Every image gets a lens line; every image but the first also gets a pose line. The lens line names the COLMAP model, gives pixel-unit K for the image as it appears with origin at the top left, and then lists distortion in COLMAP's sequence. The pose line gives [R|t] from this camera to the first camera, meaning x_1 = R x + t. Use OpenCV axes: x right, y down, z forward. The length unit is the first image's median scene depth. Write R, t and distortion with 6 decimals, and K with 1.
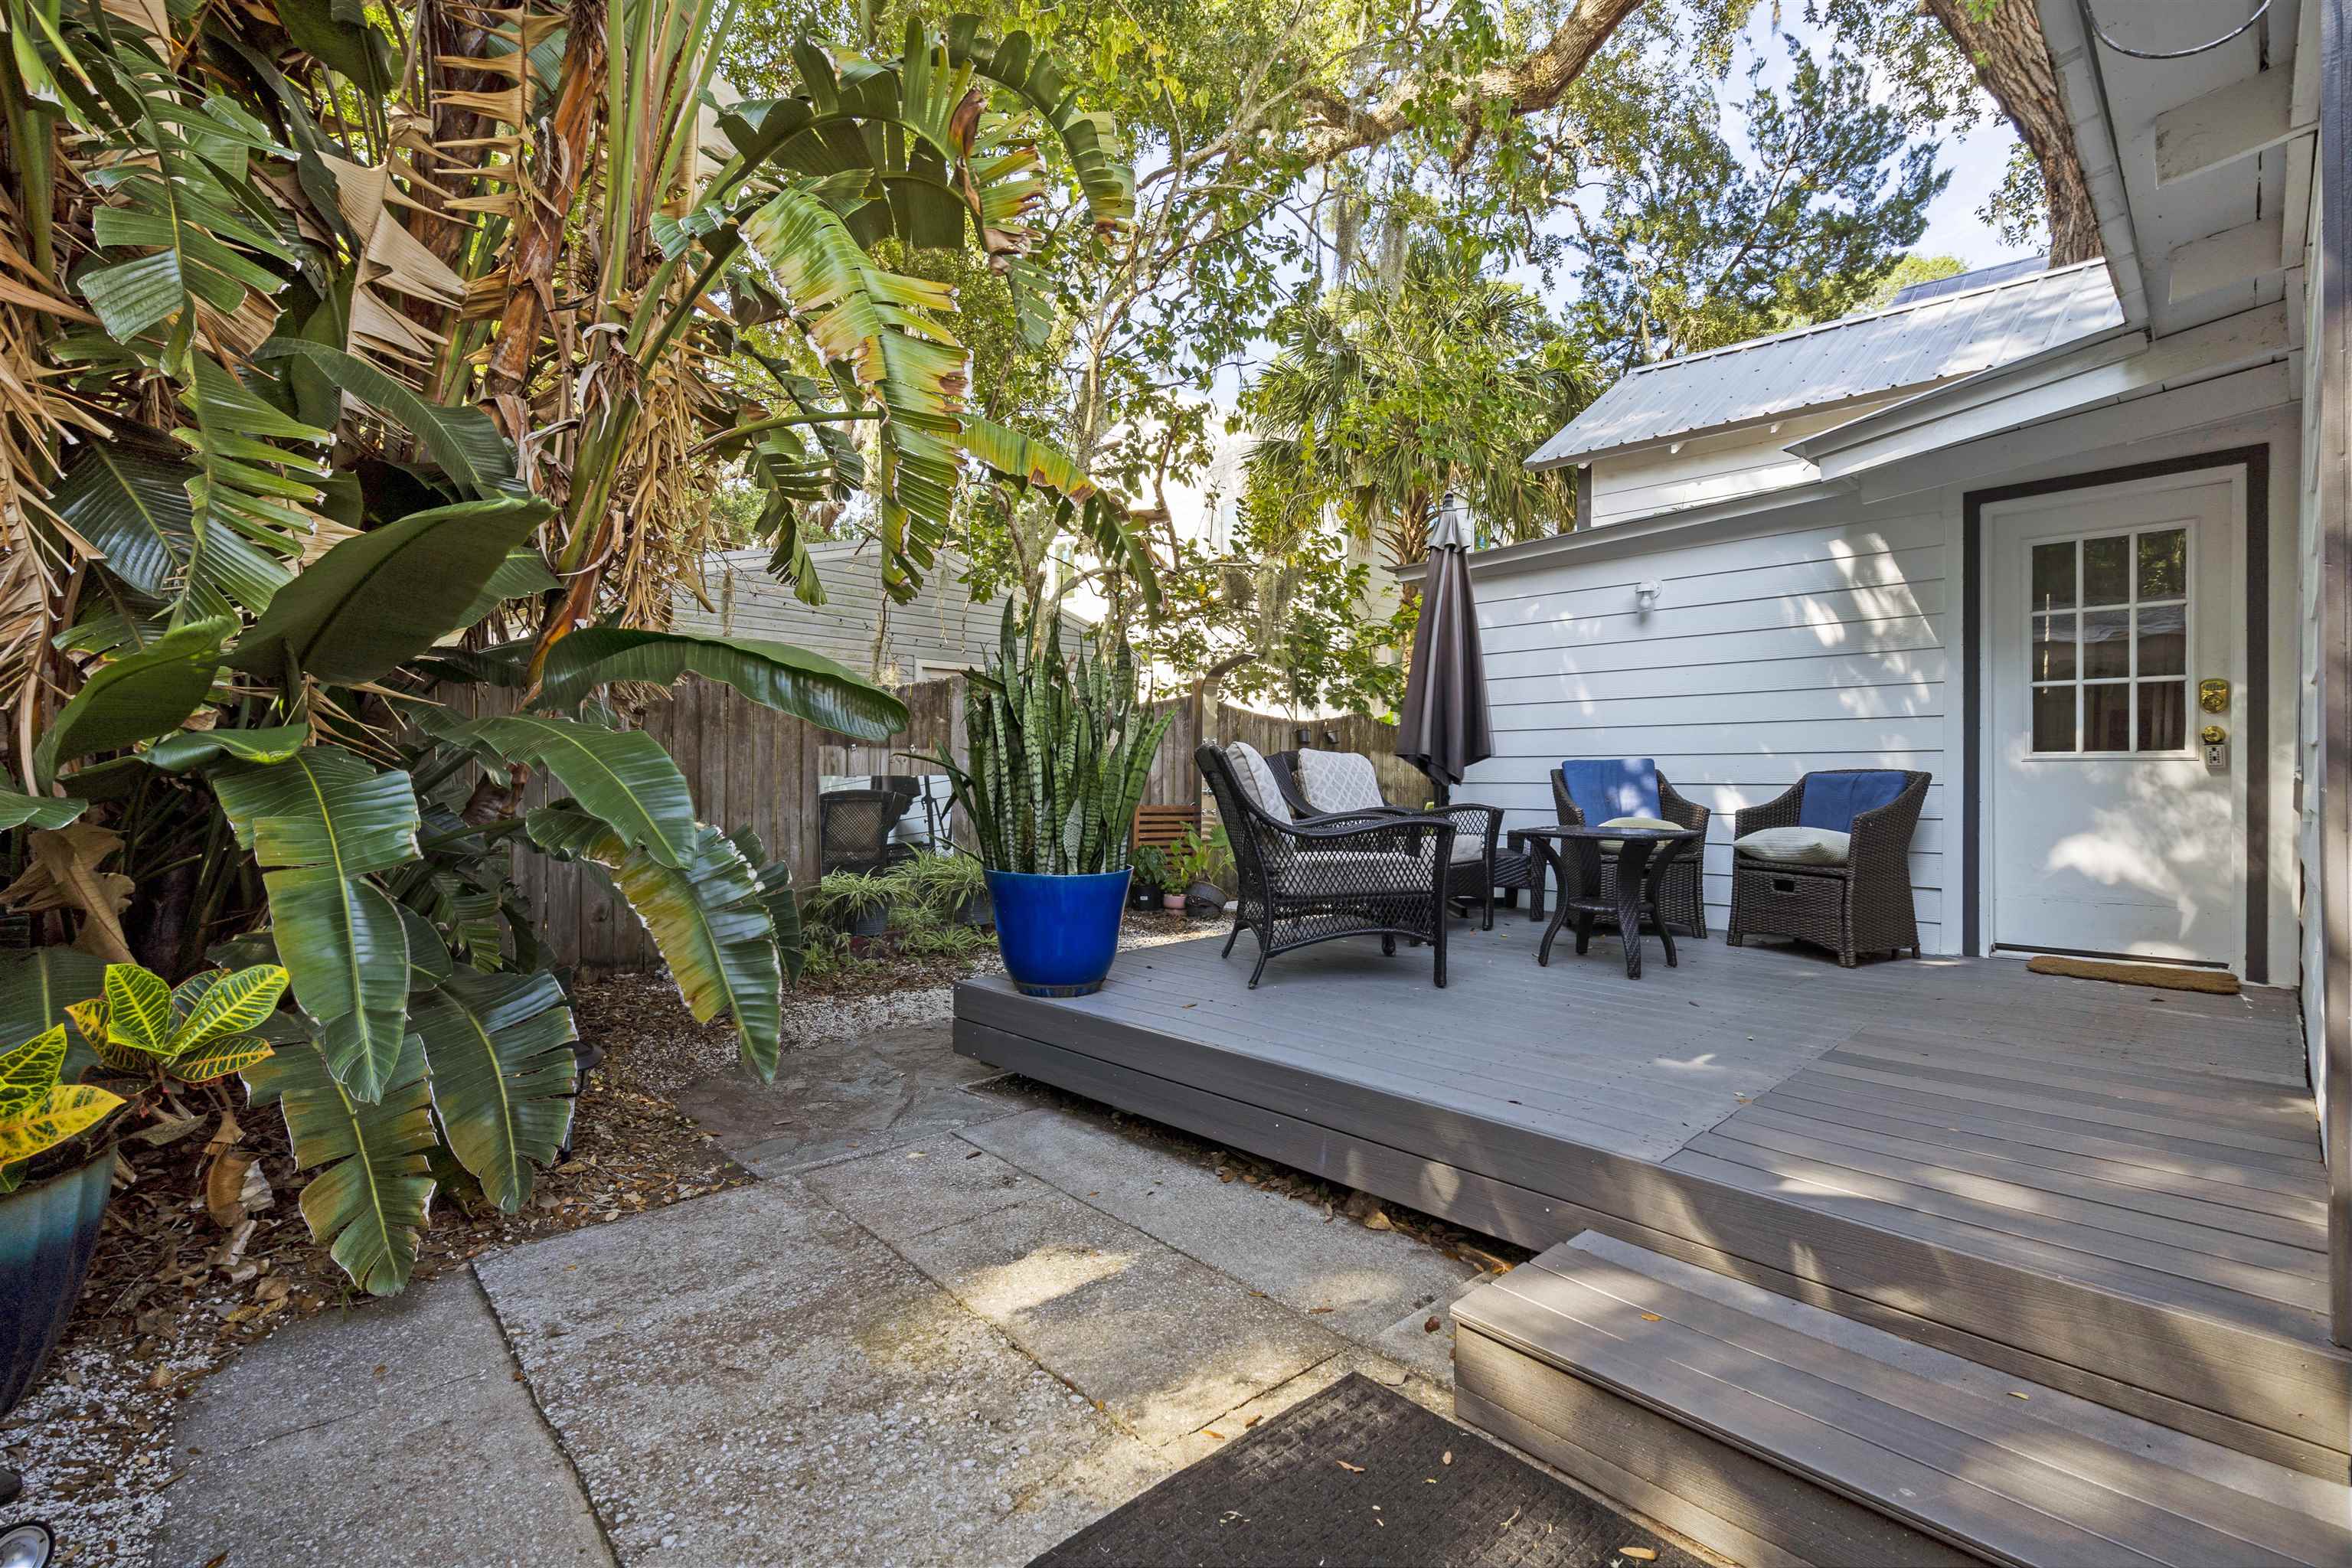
lens RADIAL K [[1042.3, 0, 1176.0], [0, 1042.3, 784.0], [0, 0, 1]] dist [-0.004651, 0.000183]
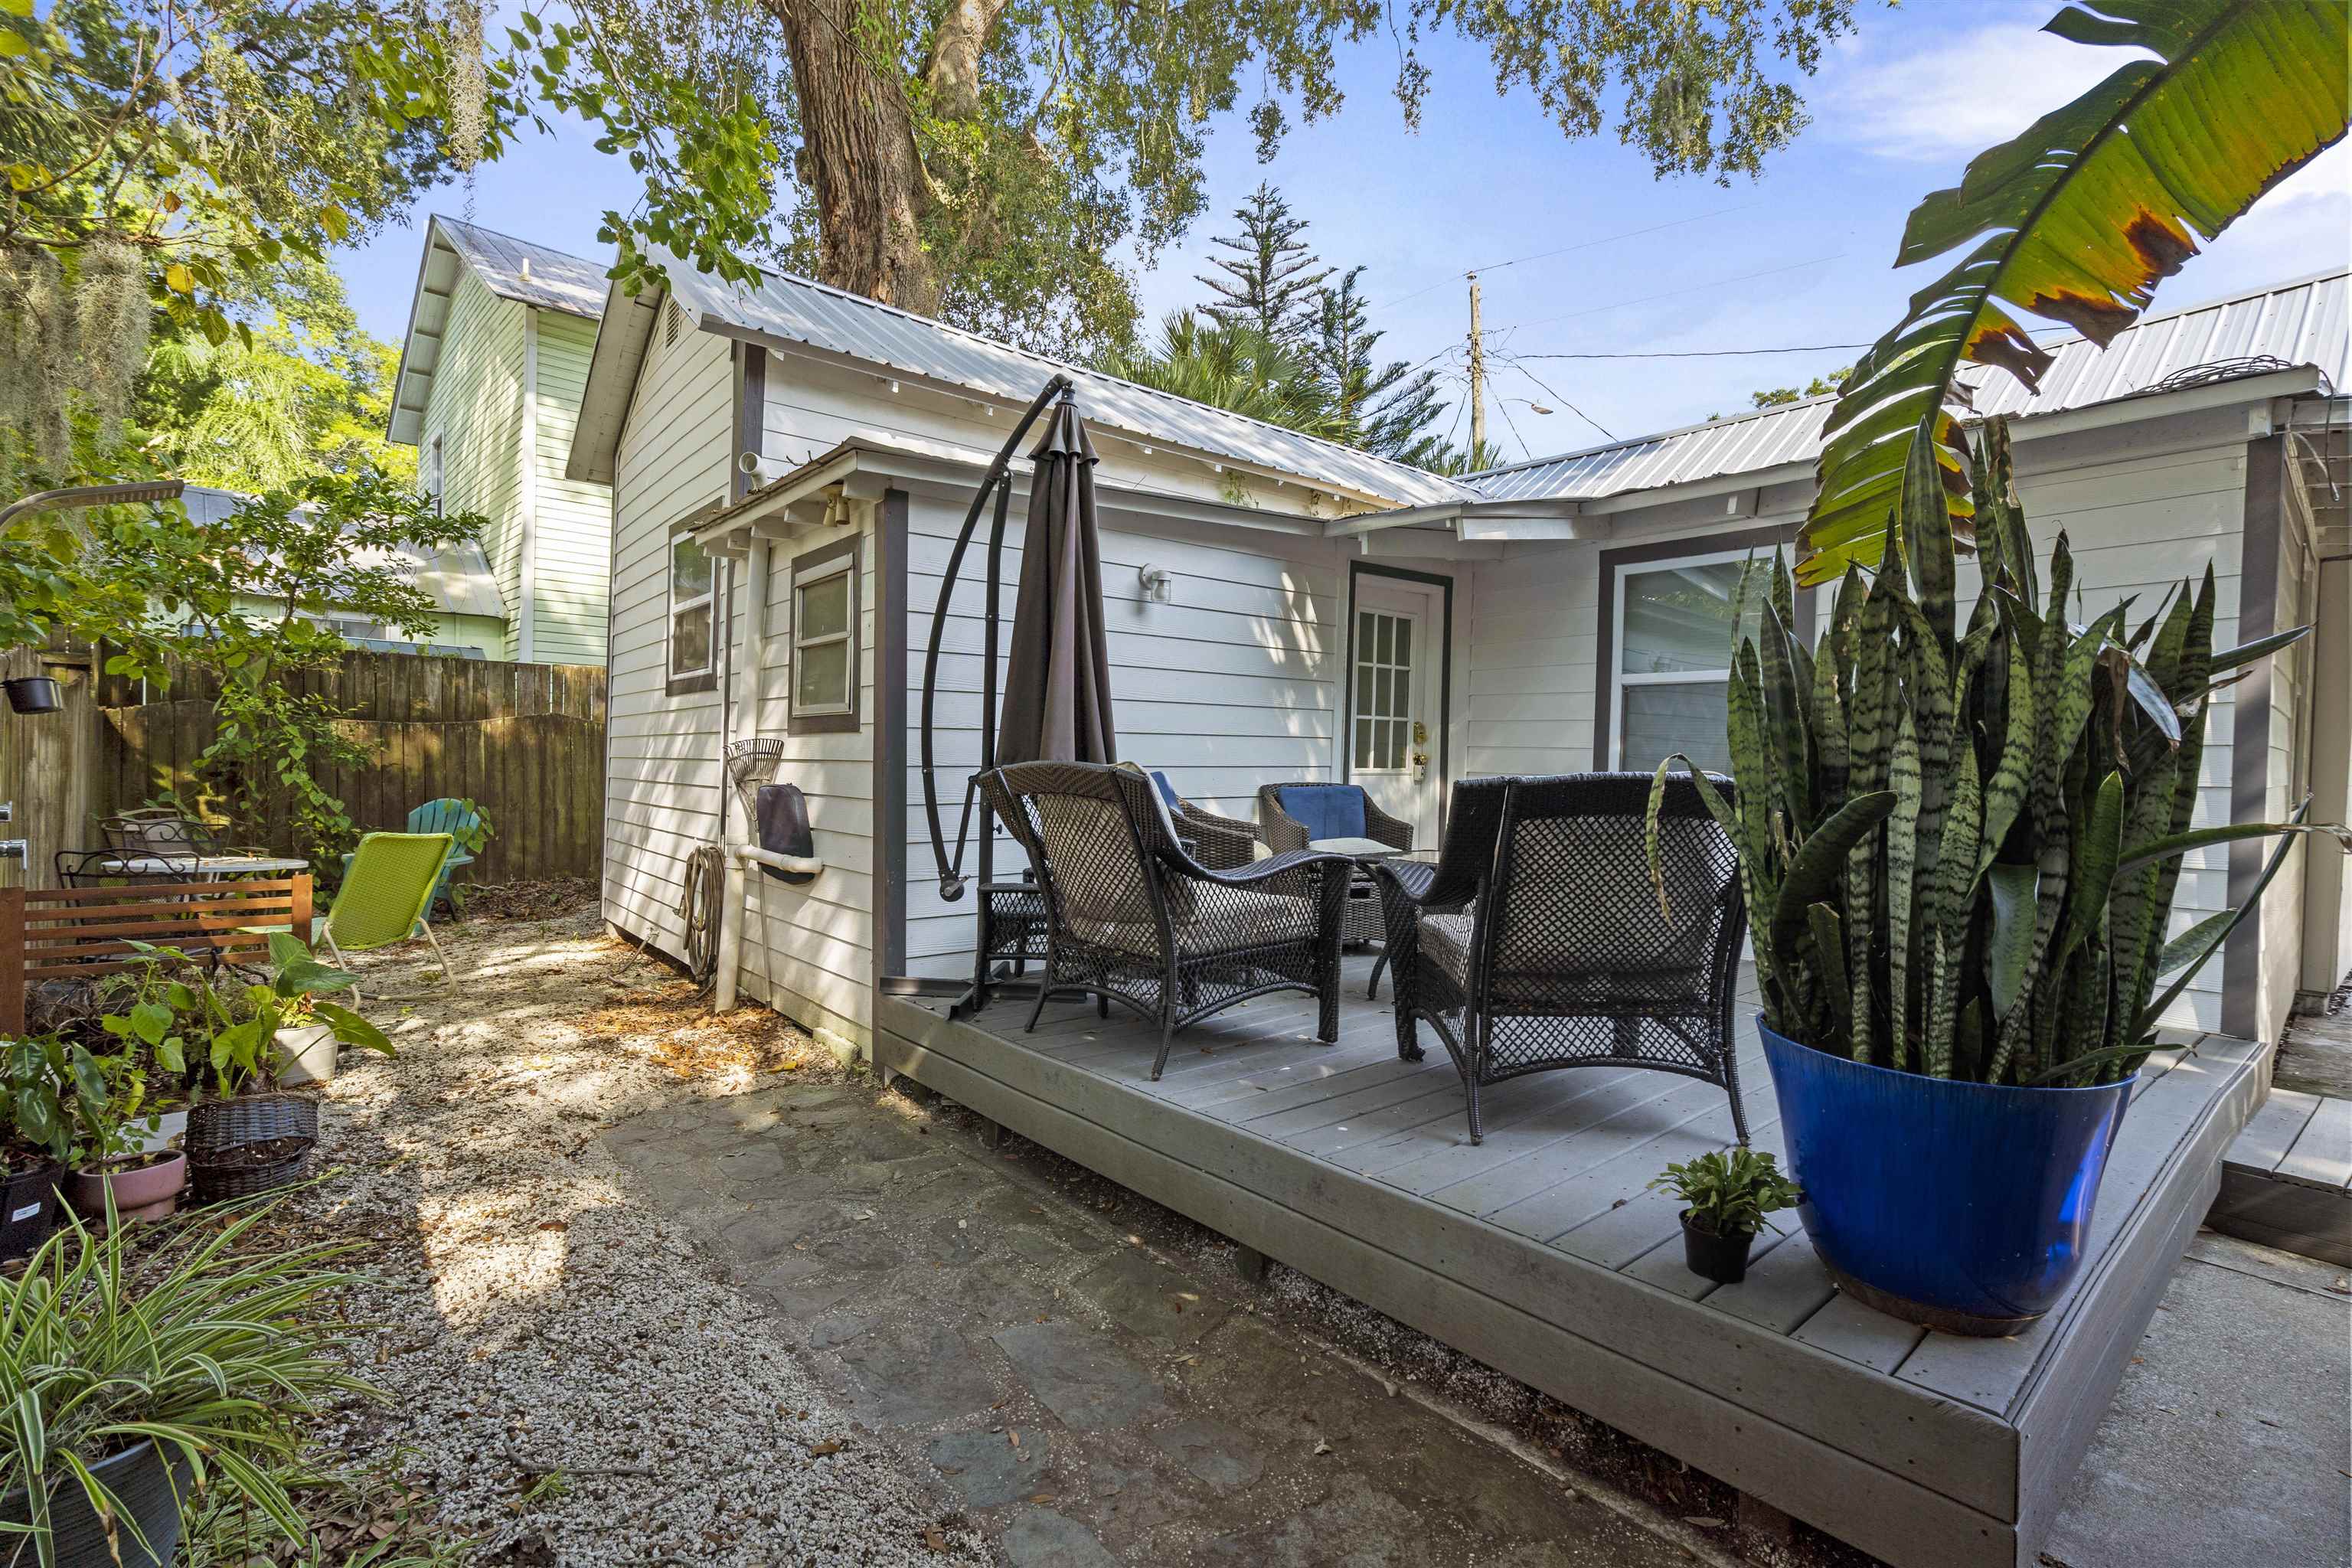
lens RADIAL K [[1042.3, 0, 1176.0], [0, 1042.3, 784.0], [0, 0, 1]] dist [-0.004651, 0.000183]
pose [[0.101498, -0.025702, 0.994504, -0.459968], [0.000721, 0.999668, 0.025762, -0.038902], [-0.994835, -0.001898, 0.101483, 0.964960]]
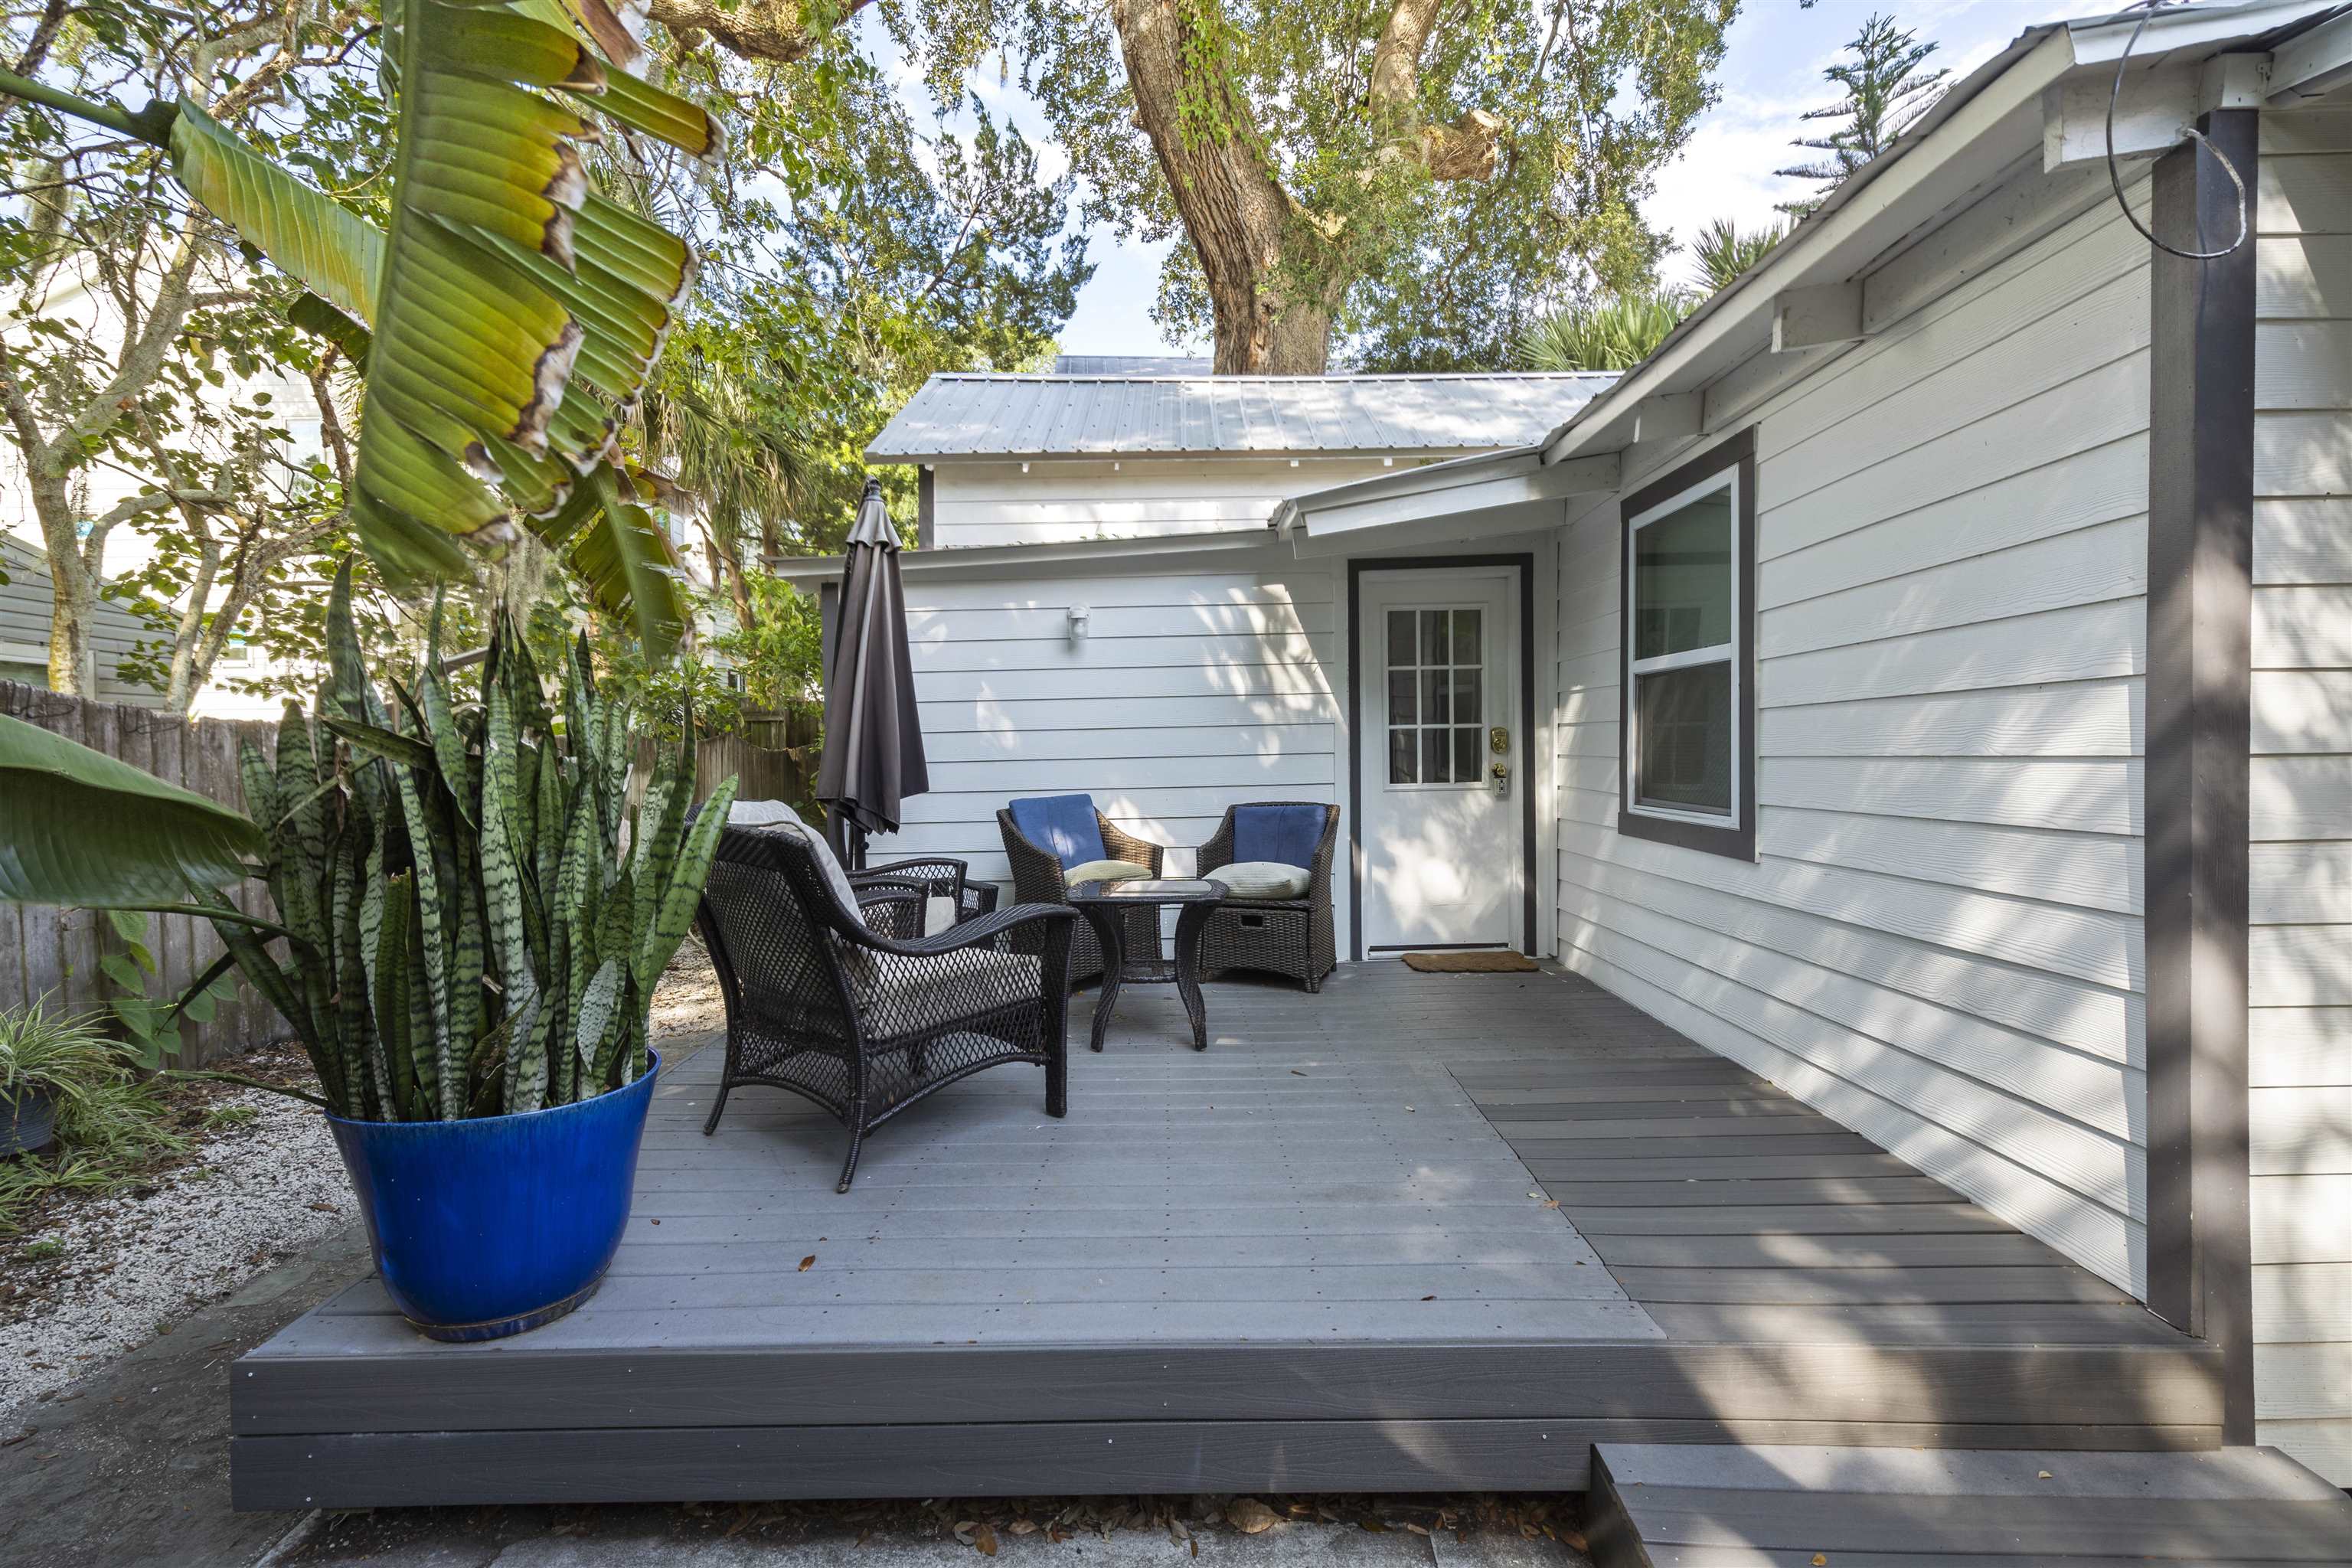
lens RADIAL K [[1054.6, 0, 1174.7], [0, 1054.6, 776.9], [0, 0, 1]] dist [-0.003954, -0.000401]
pose [[0.709995, -0.028026, 0.703648, -0.181721], [0.028182, 0.999538, 0.011375, -0.052778], [-0.703642, 0.011755, 0.710457, 0.277049]]
